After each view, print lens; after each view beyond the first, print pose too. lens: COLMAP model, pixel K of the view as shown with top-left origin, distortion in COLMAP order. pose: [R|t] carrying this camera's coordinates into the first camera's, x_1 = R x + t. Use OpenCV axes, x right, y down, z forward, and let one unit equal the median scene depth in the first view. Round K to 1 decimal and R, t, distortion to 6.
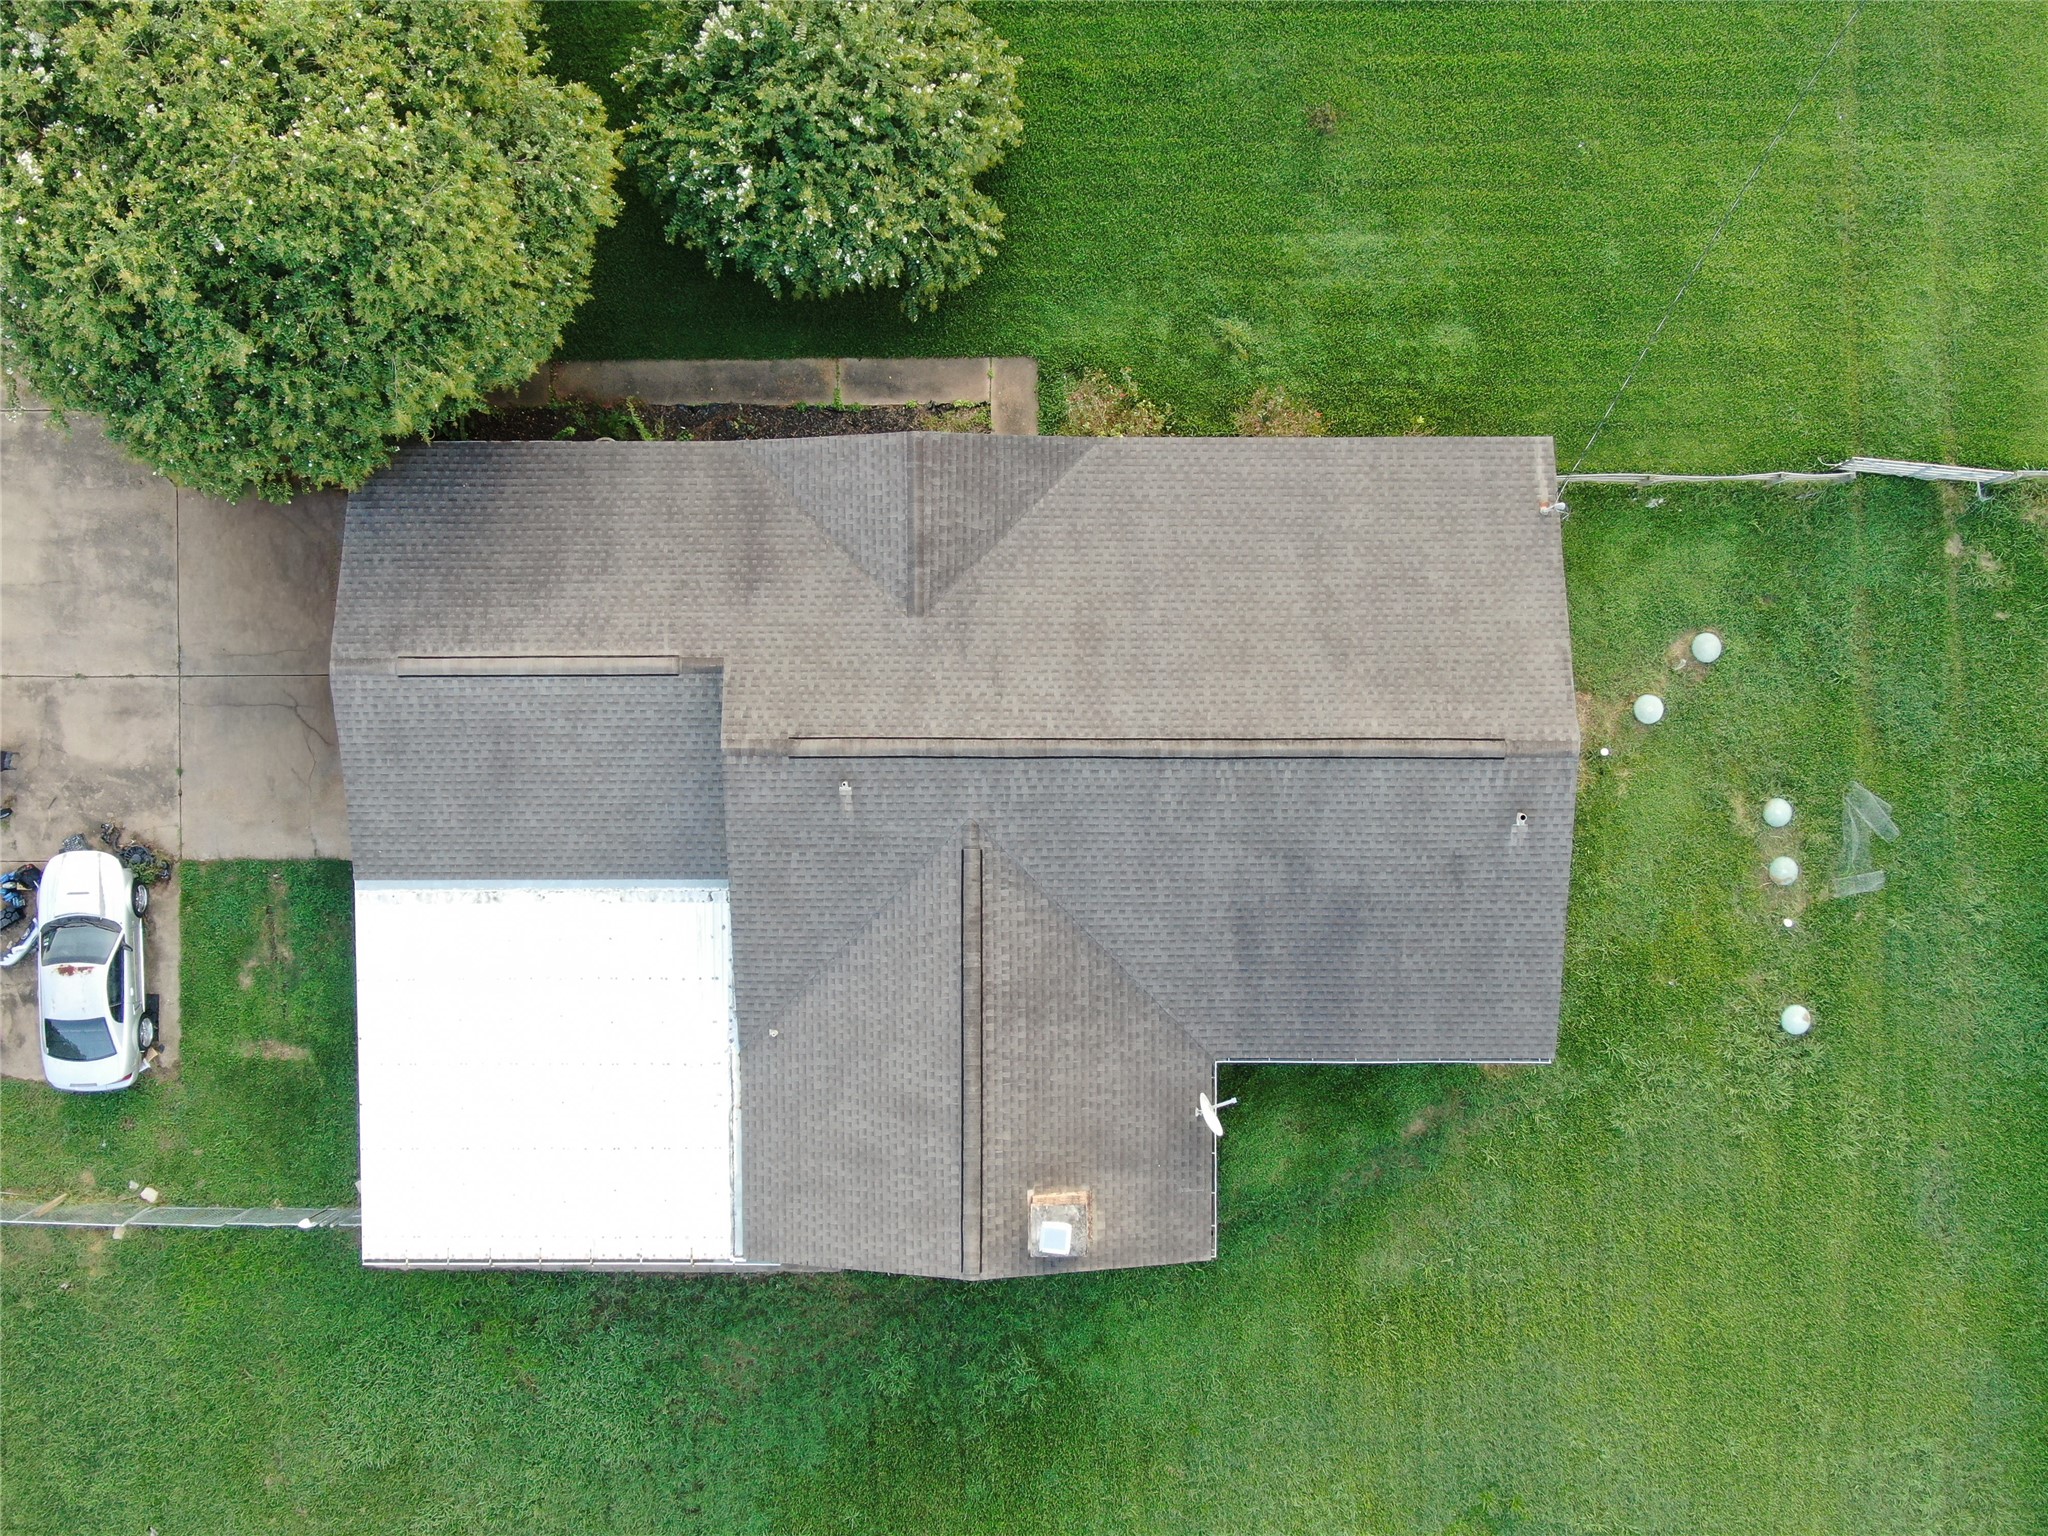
lens RADIAL K [[2507.2, 0, 1024.0], [0, 2507.2, 768.0], [0, 0, 1]] dist [0.004136, -0.023051]
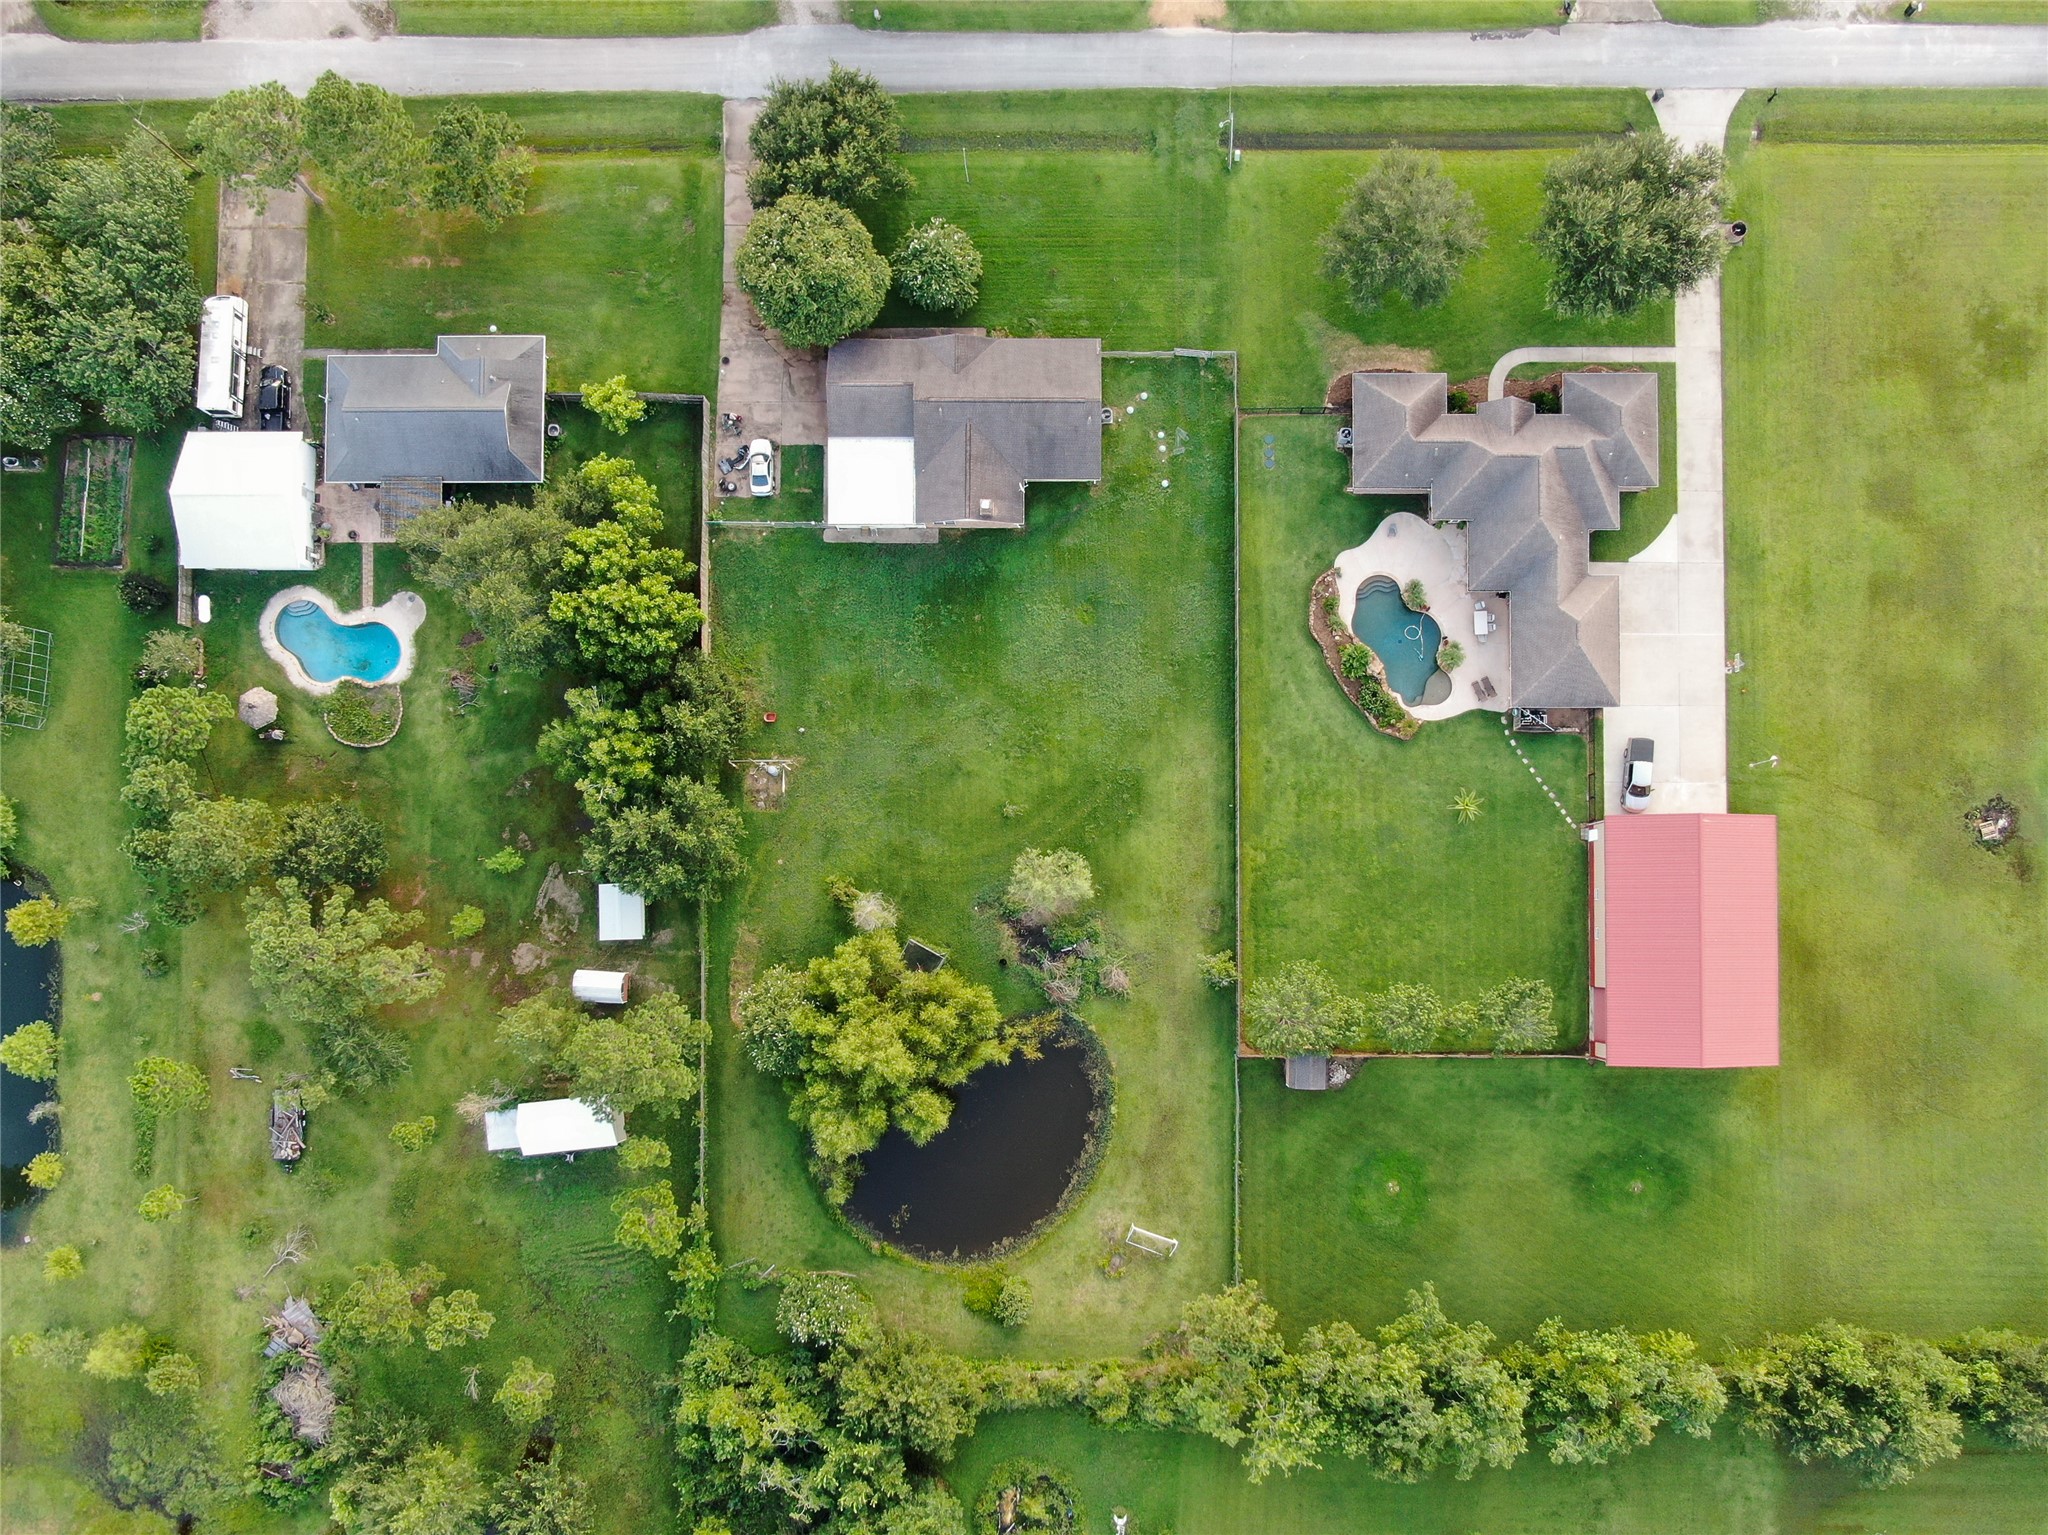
lens RADIAL K [[1520.5, 0, 1024.0], [0, 1520.5, 767.5], [0, 0, 1]] dist [-0.003555, -0.000736]
pose [[0.999939, 0.008102, -0.007455, 0.096784], [-0.008449, 0.998826, -0.047692, 0.718957], [0.007060, 0.047752, 0.998834, -1.568109]]
